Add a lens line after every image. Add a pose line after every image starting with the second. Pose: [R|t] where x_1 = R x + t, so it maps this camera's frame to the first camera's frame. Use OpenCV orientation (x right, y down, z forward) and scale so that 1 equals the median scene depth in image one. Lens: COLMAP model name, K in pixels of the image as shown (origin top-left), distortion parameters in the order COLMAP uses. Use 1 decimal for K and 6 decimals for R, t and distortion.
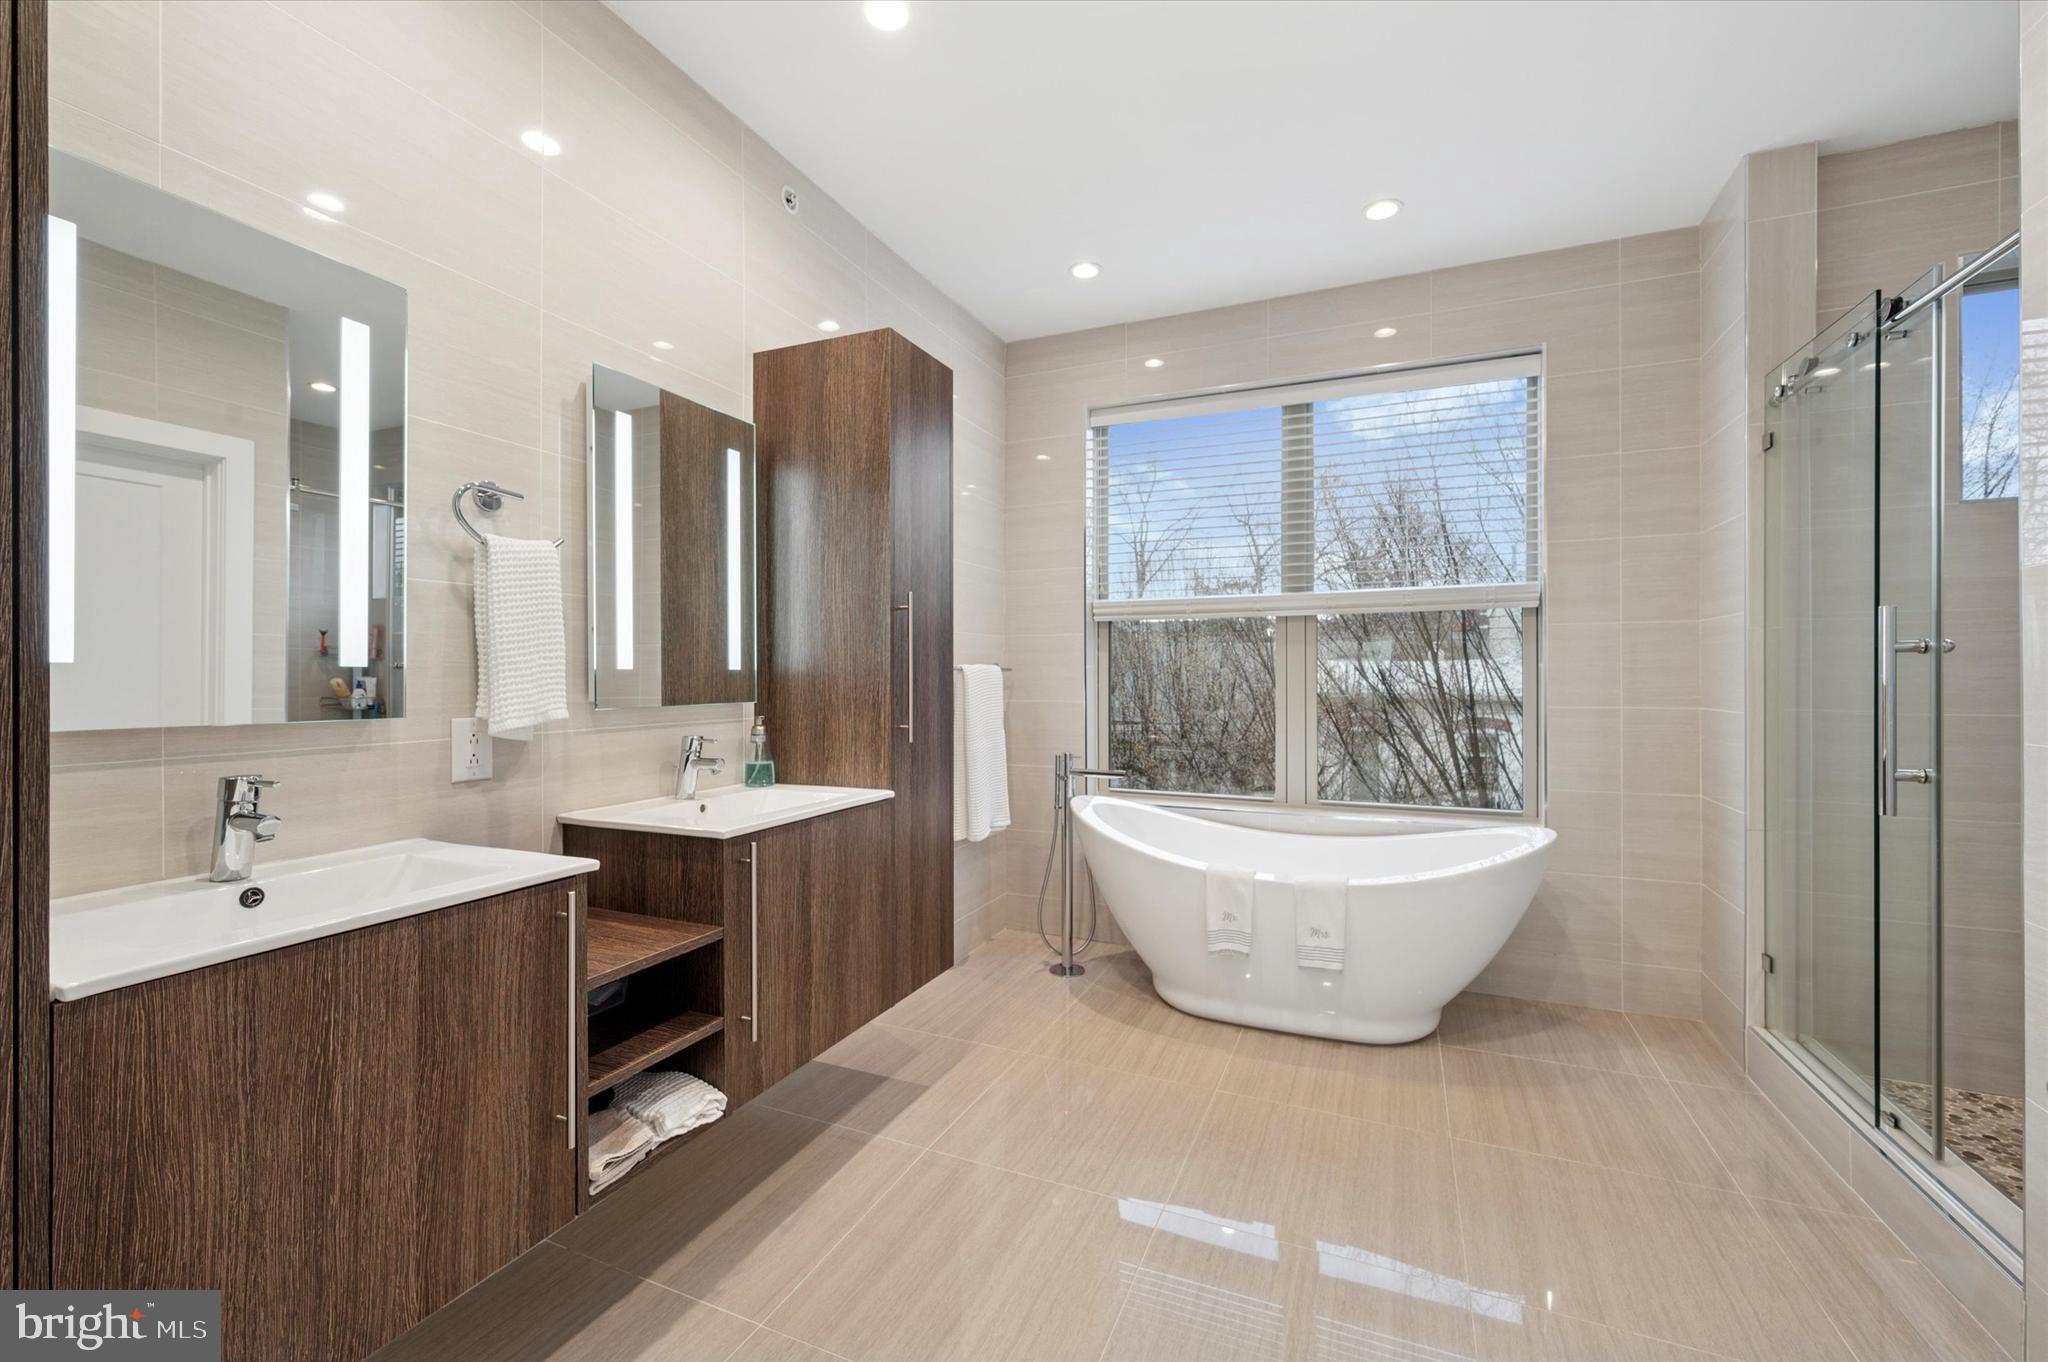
lens RADIAL K [[817.6, 0, 1024.0], [0, 817.6, 681.0], [0, 0, 1]] dist [0.000699, 0.000160]
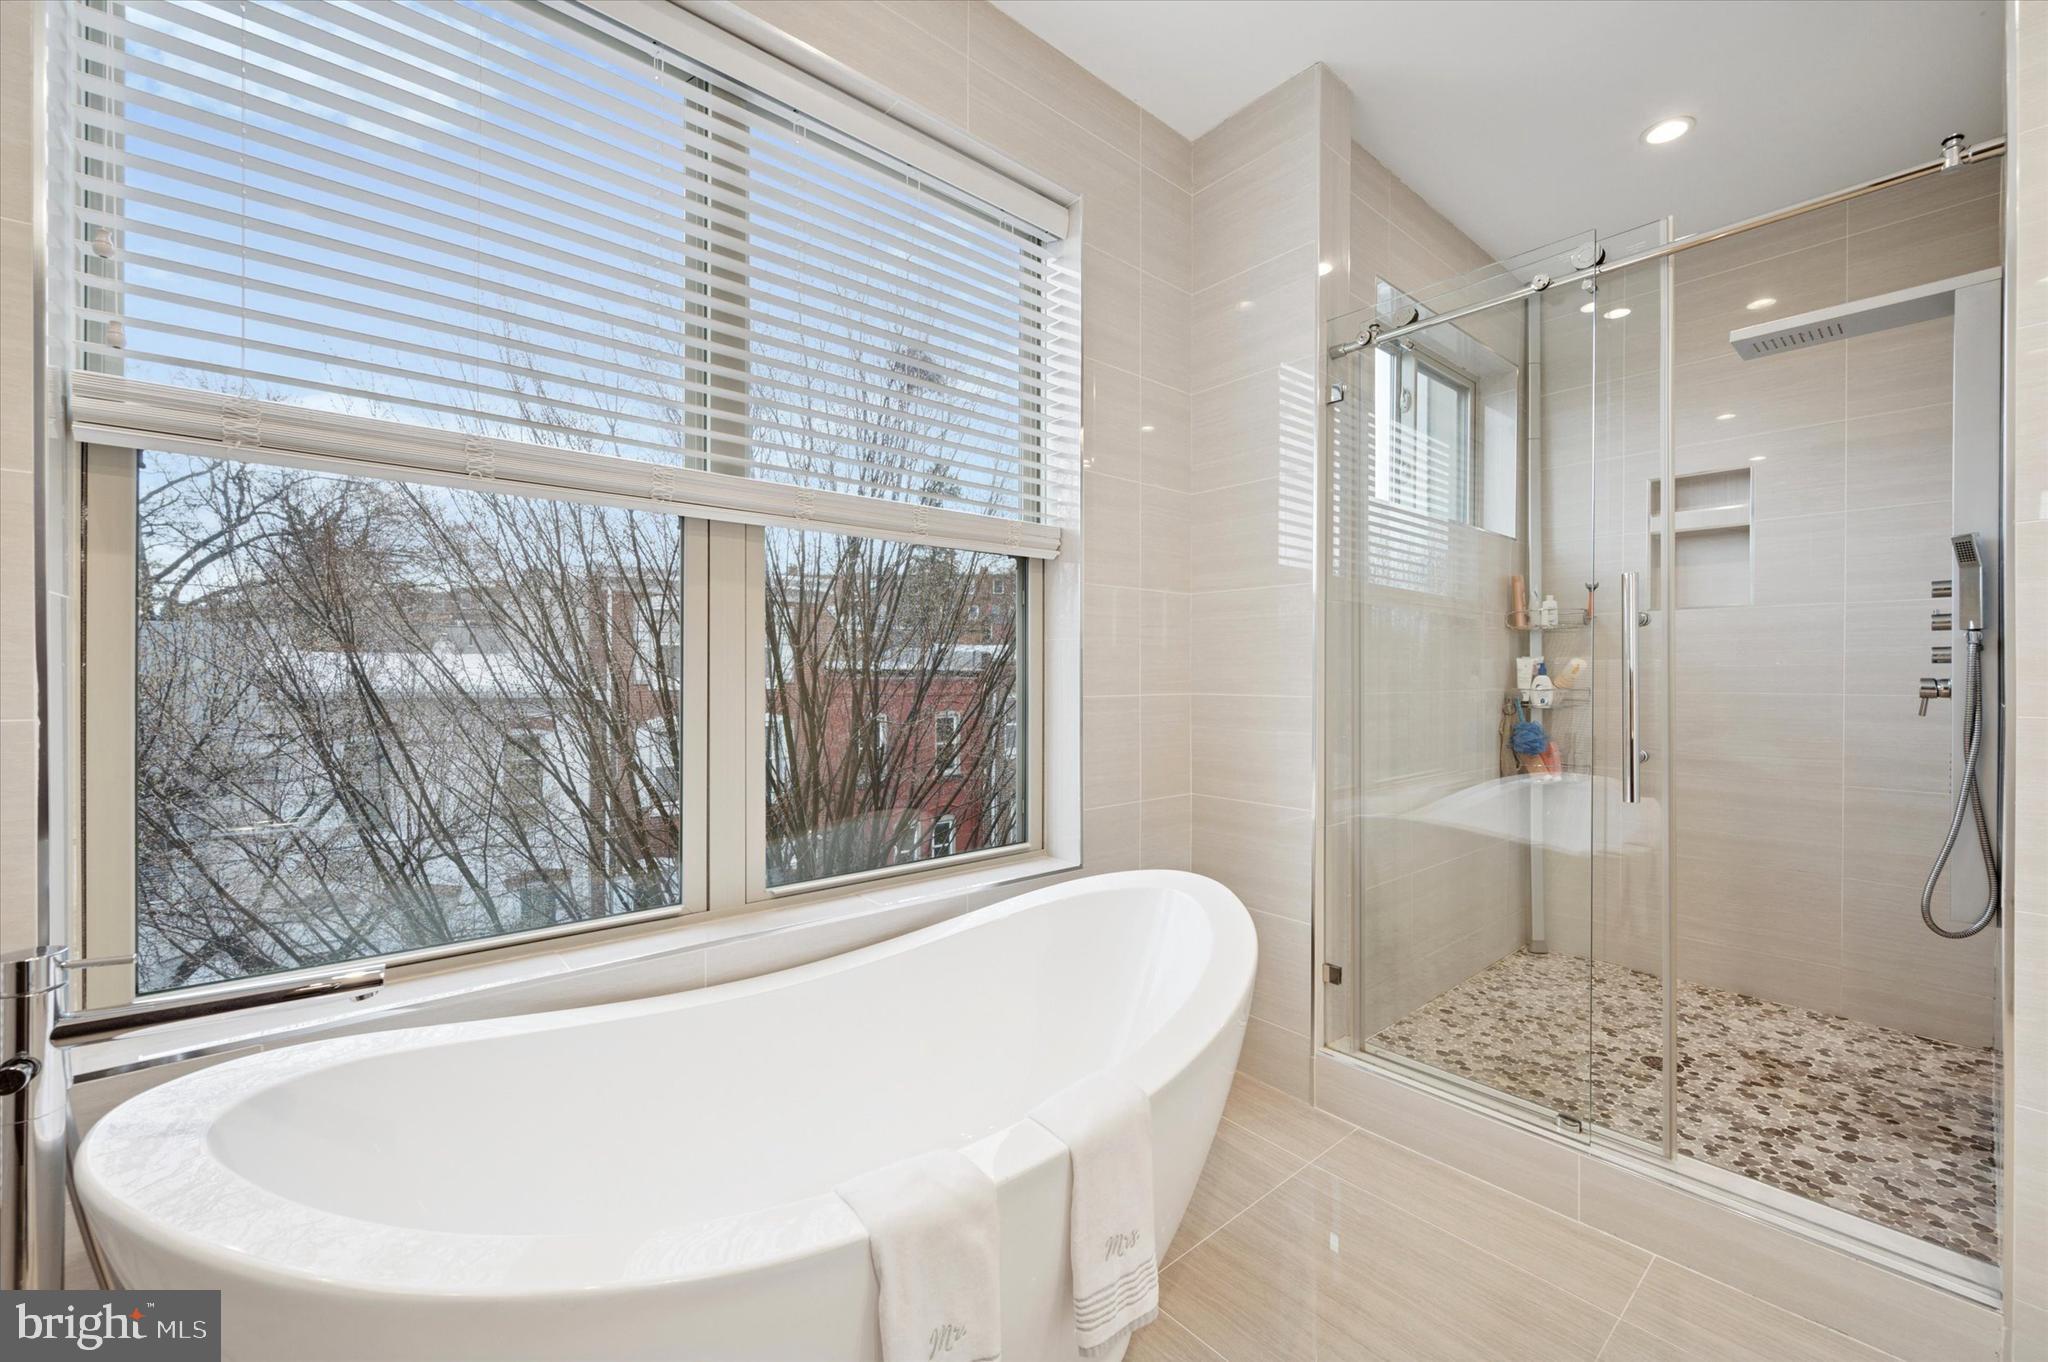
lens RADIAL K [[817.6, 0, 1024.0], [0, 817.6, 681.0], [0, 0, 1]] dist [0.000699, 0.000160]
pose [[0.430961, -0.009364, 0.902322, -0.024481], [-0.003213, 0.999924, 0.011911, 0.005766], [-0.902365, -0.008032, 0.430898, 0.484768]]
